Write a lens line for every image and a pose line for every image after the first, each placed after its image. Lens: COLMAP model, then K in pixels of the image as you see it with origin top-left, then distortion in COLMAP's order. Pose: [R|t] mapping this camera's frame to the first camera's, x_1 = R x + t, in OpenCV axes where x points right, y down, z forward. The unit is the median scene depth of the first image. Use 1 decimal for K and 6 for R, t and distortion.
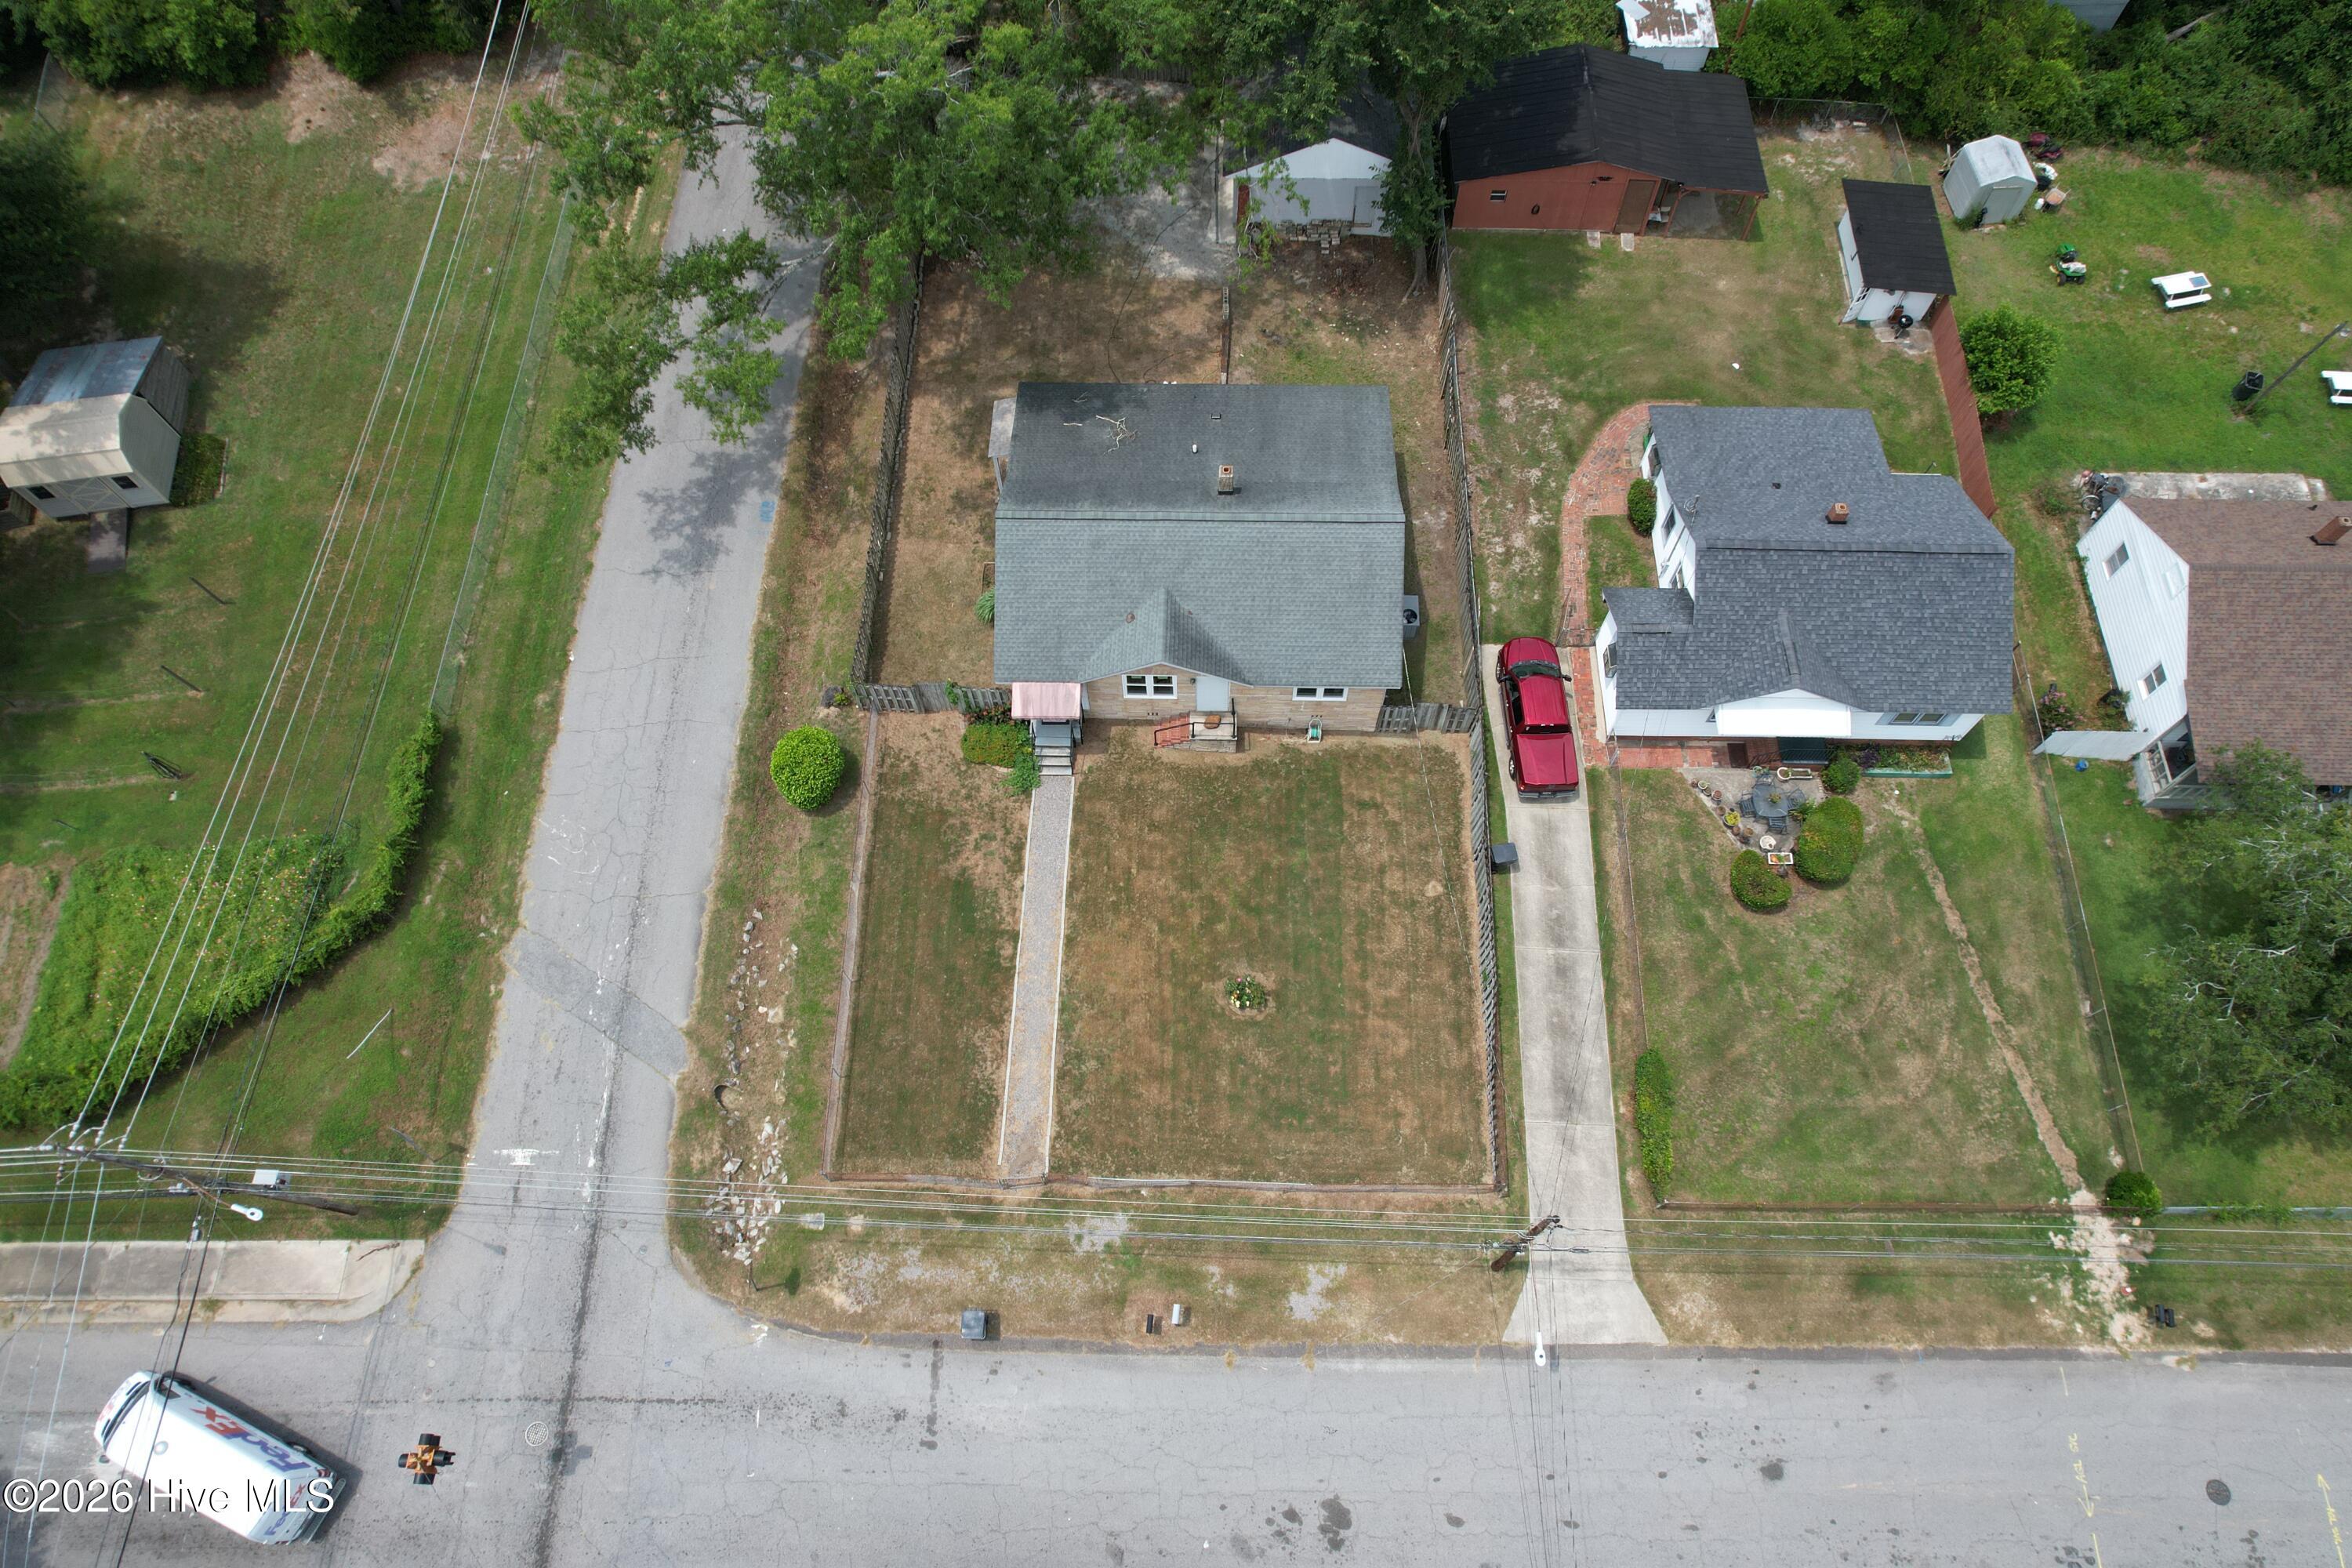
lens RADIAL K [[1510.6, 0, 1179.5], [0, 1510.6, 786.2], [0, 0, 1]] dist [-0.086541, 0.076441]
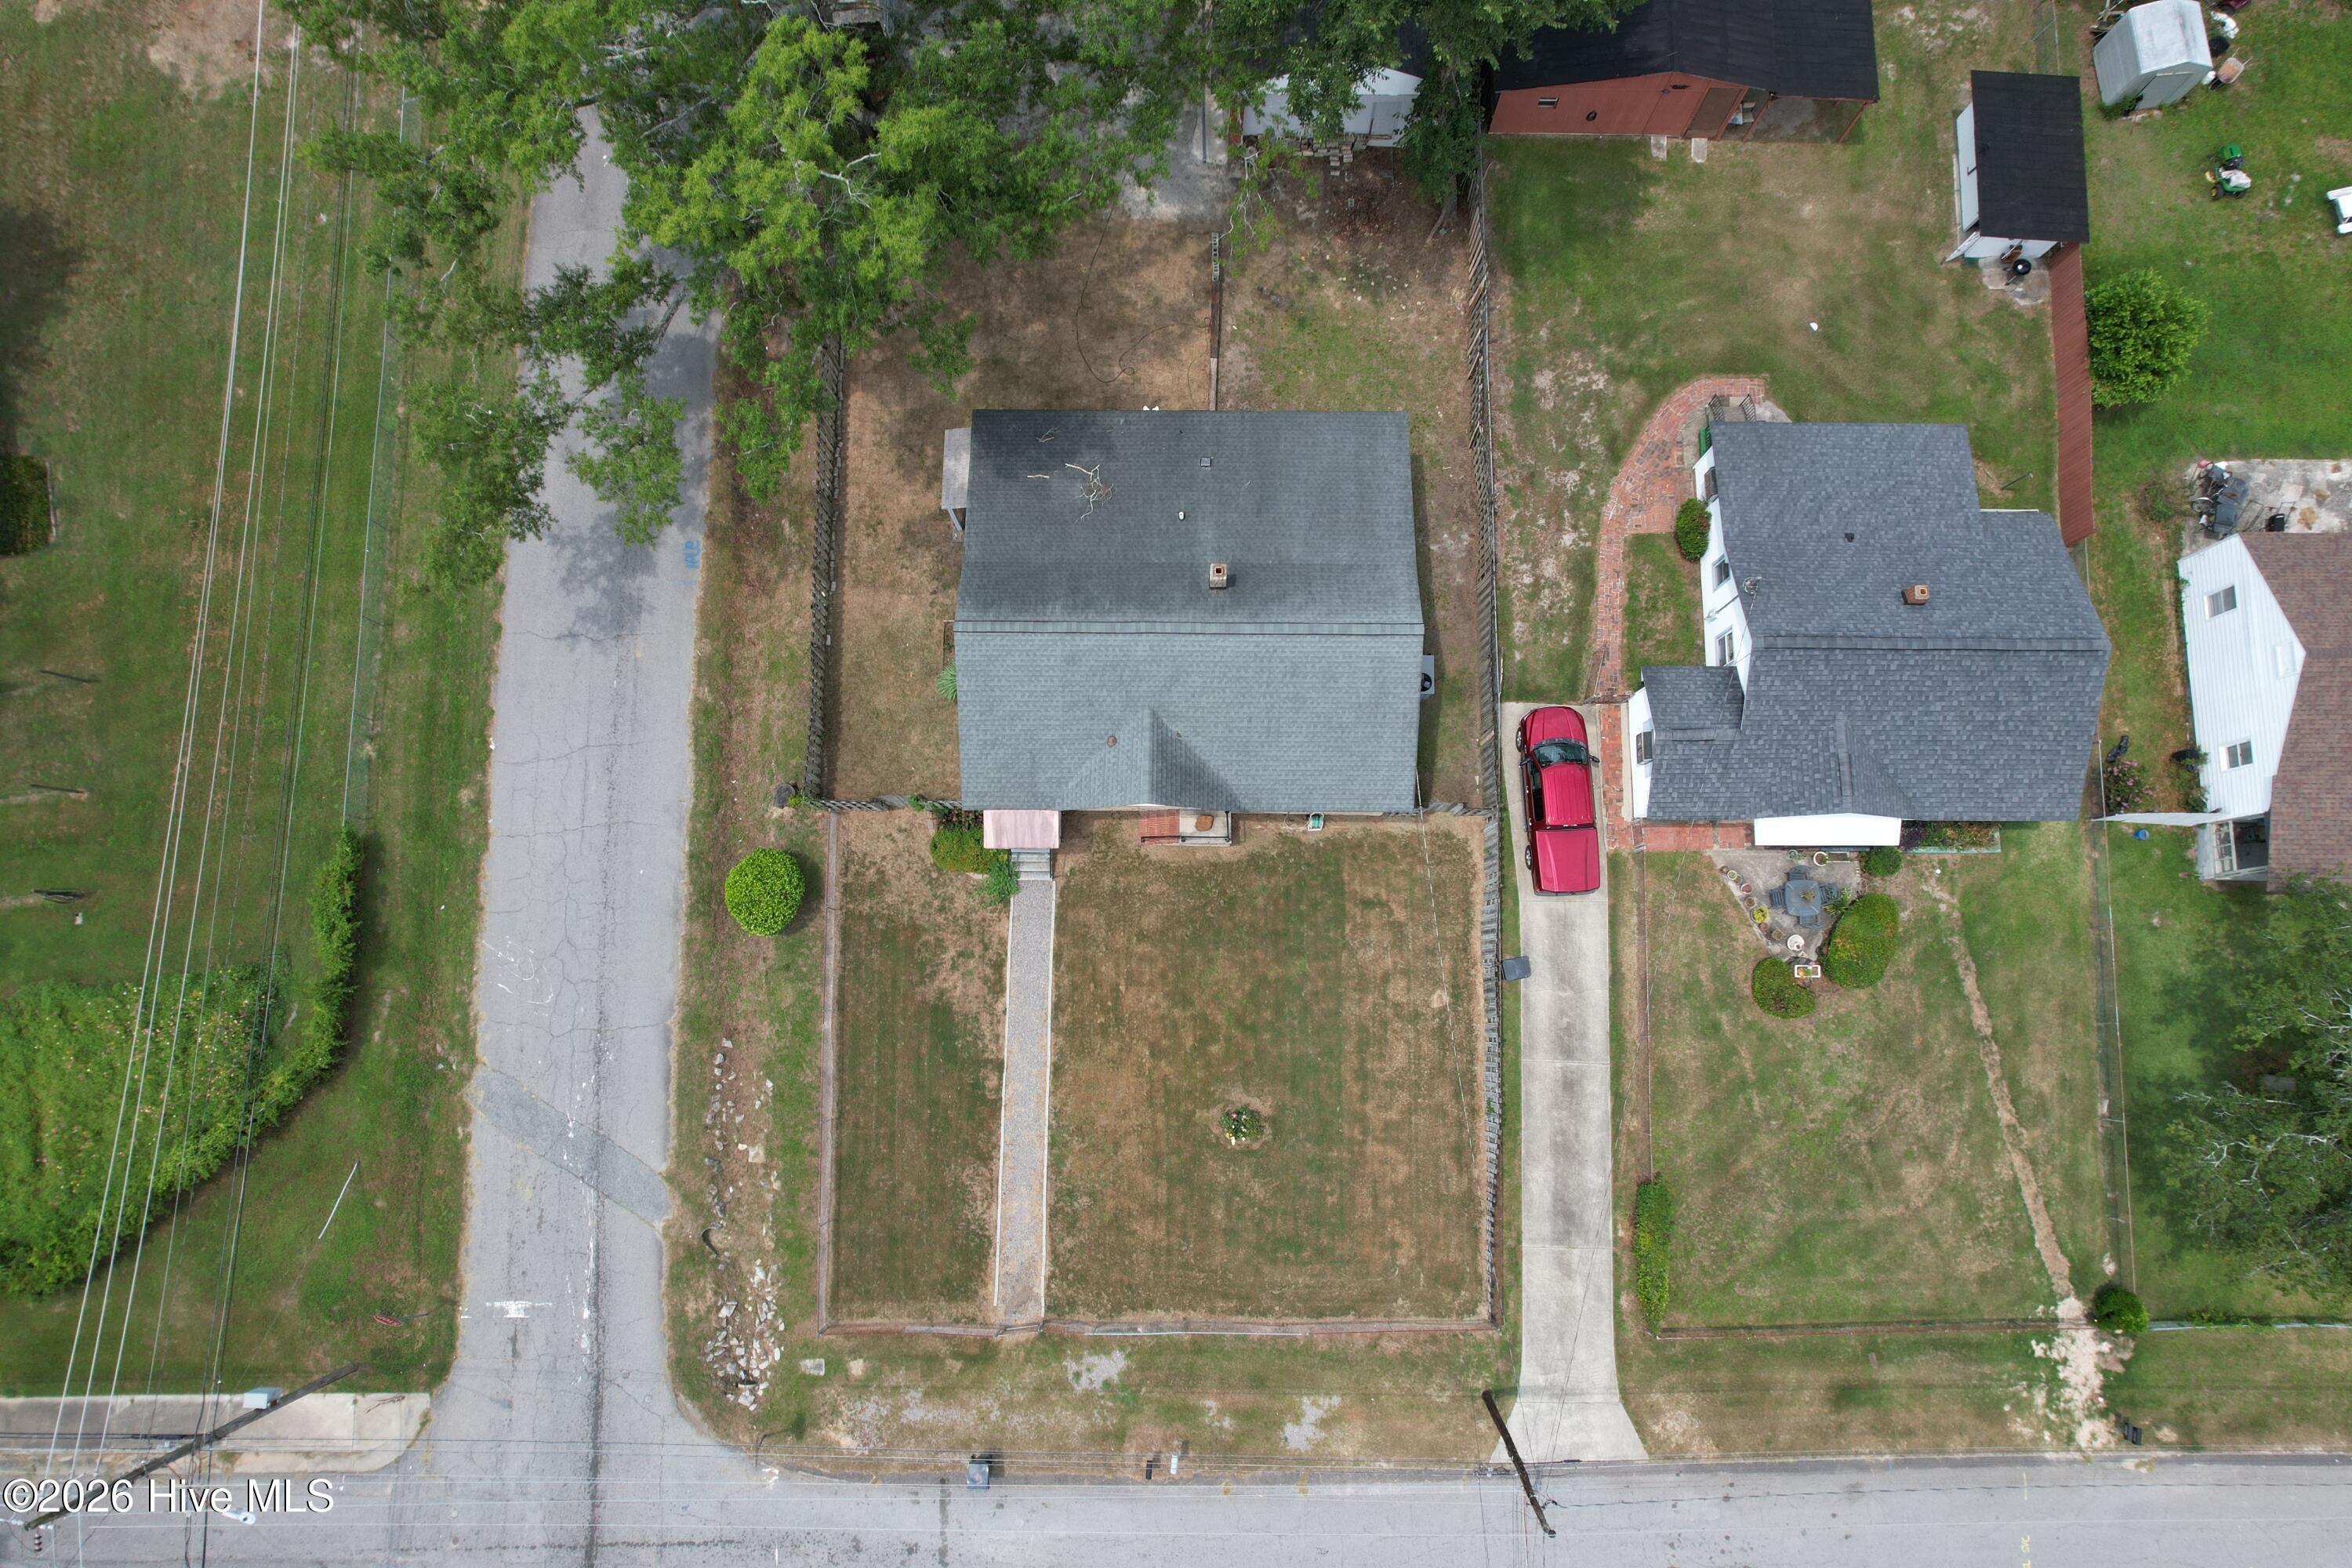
lens RADIAL K [[1510.6, 0, 1179.5], [0, 1510.6, 786.2], [0, 0, 1]] dist [-0.086541, 0.076441]
pose [[0.999865, -0.014715, 0.007354, 0.000425], [0.011890, 0.955400, 0.295074, -0.341698], [-0.011368, -0.294946, 0.955446, 0.137528]]
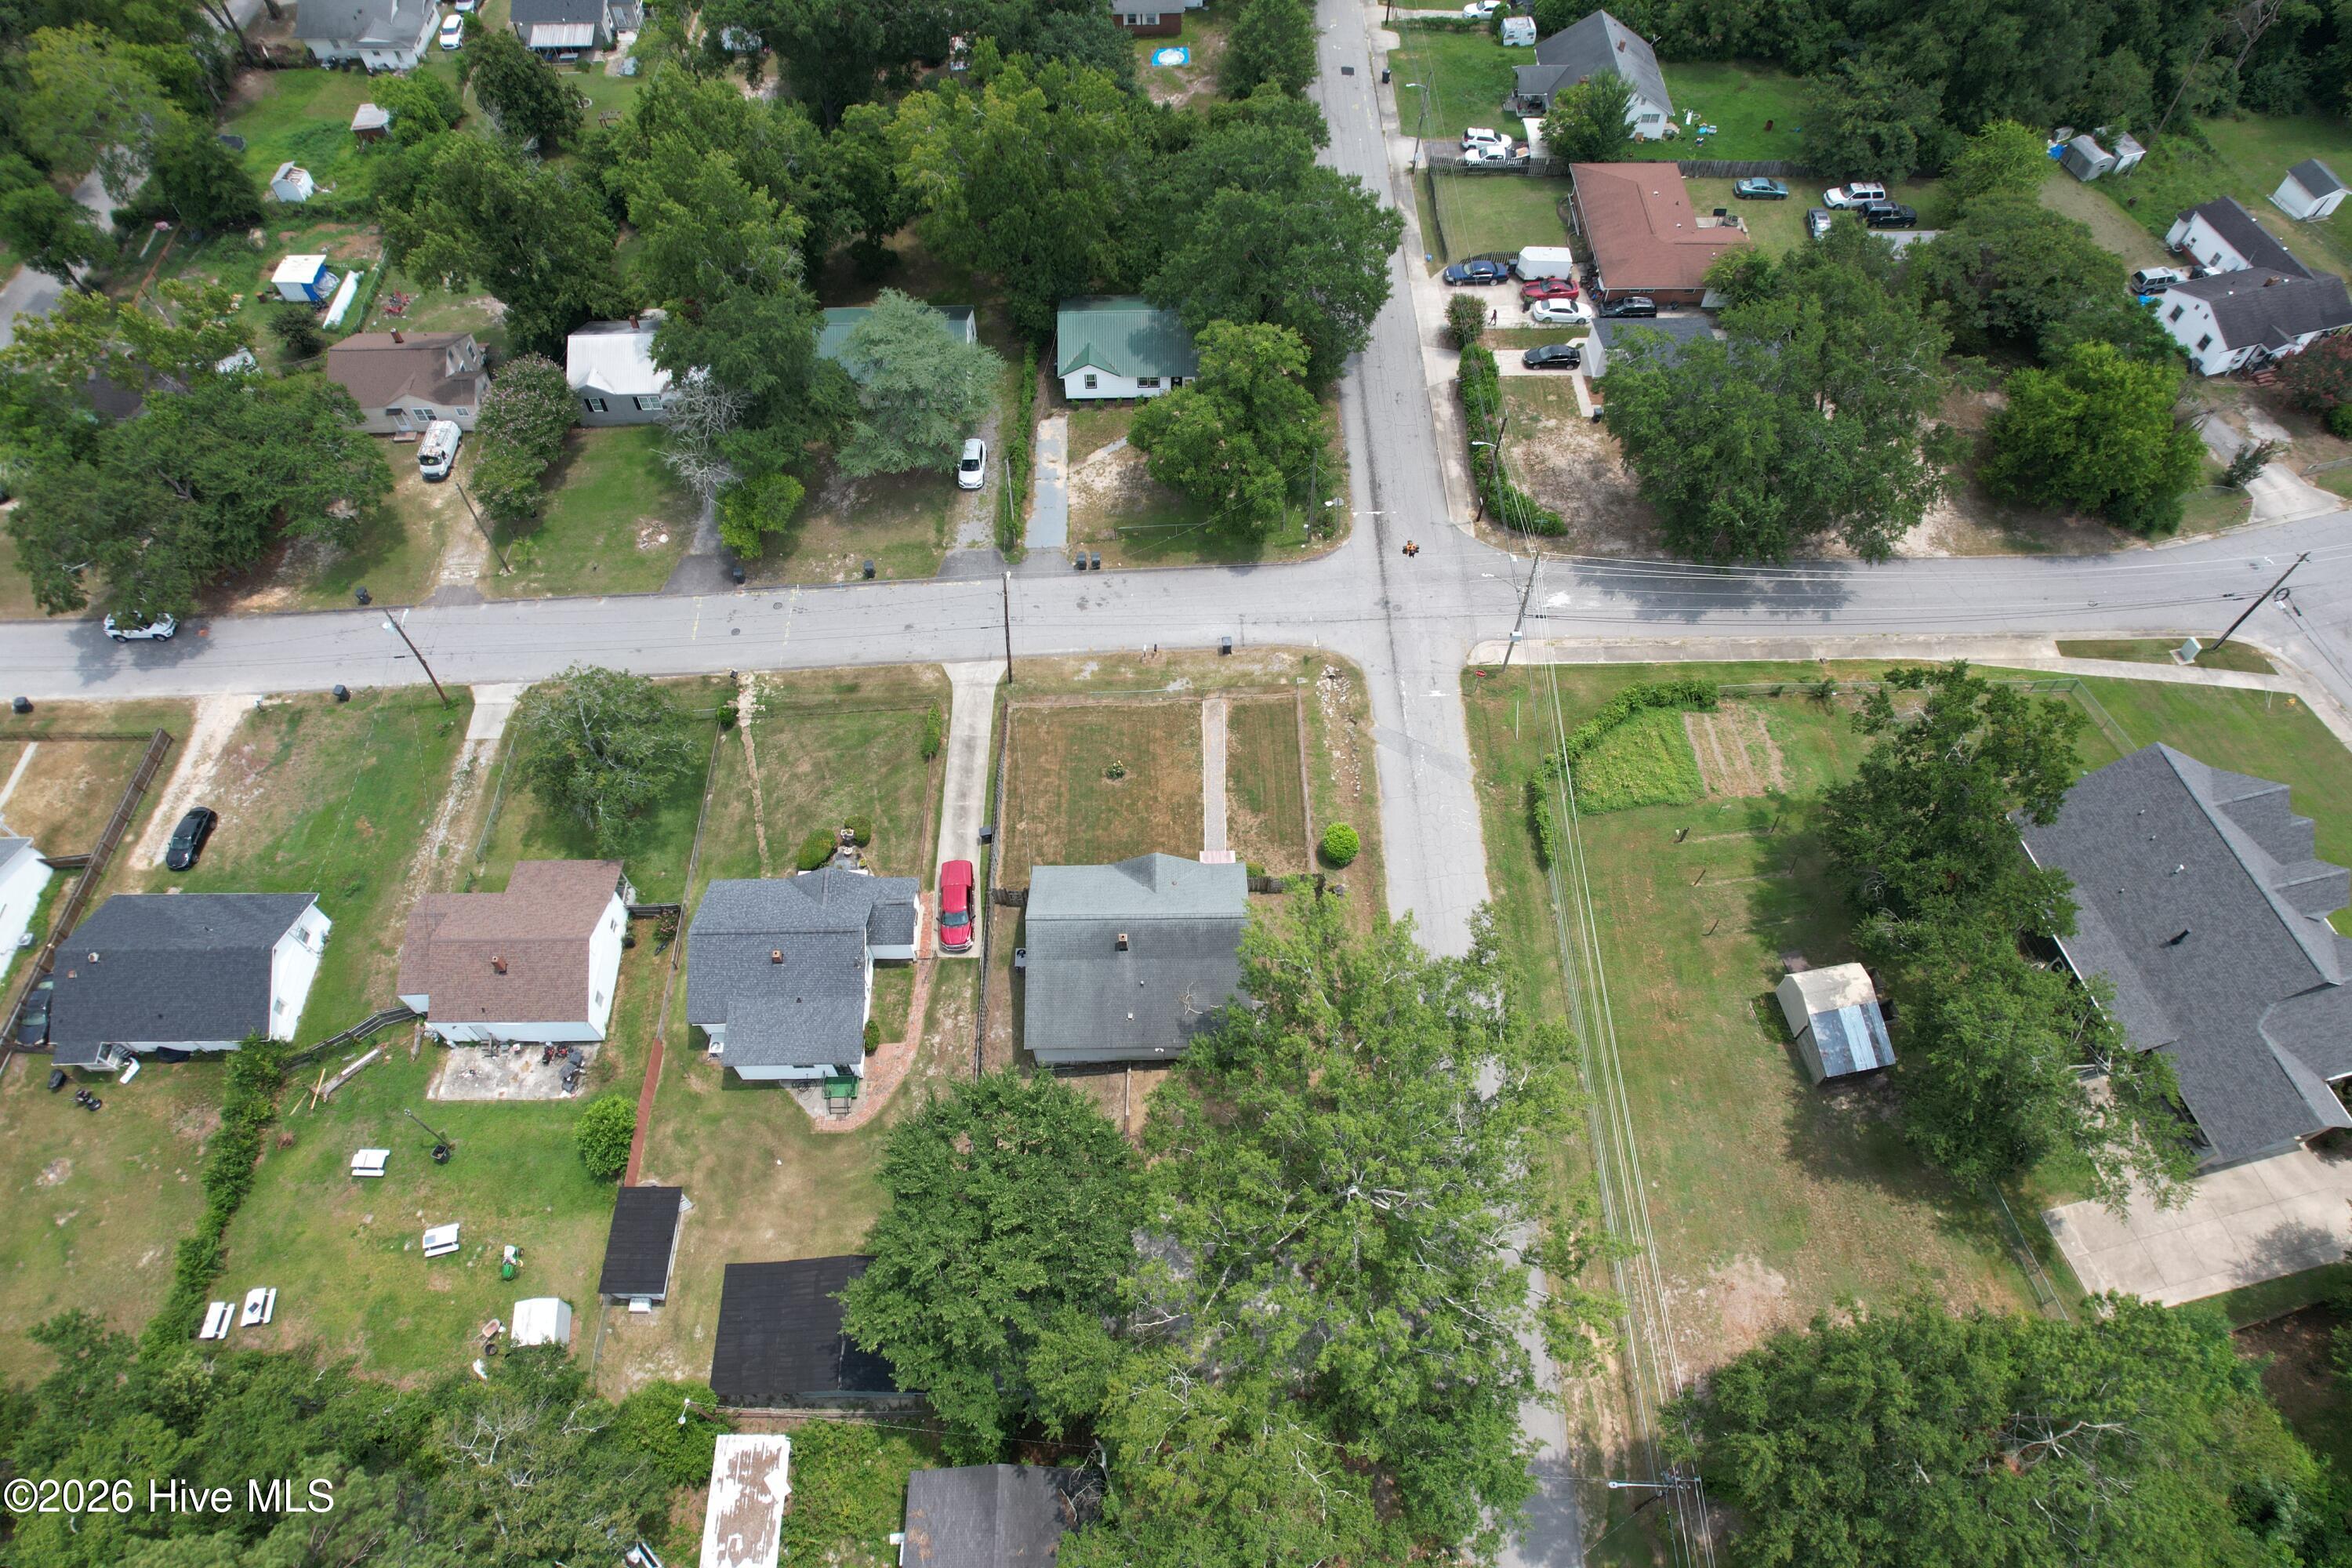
lens RADIAL K [[1504.0, 0, 1176.0], [0, 1504.0, 784.0], [0, 0, 1]] dist [-0.059114, 0.001320]
pose [[-0.999070, 0.043015, 0.002967, -0.044538], [-0.020047, -0.524336, 0.851275, -1.610819], [0.038173, 0.850424, 0.524711, -0.087767]]
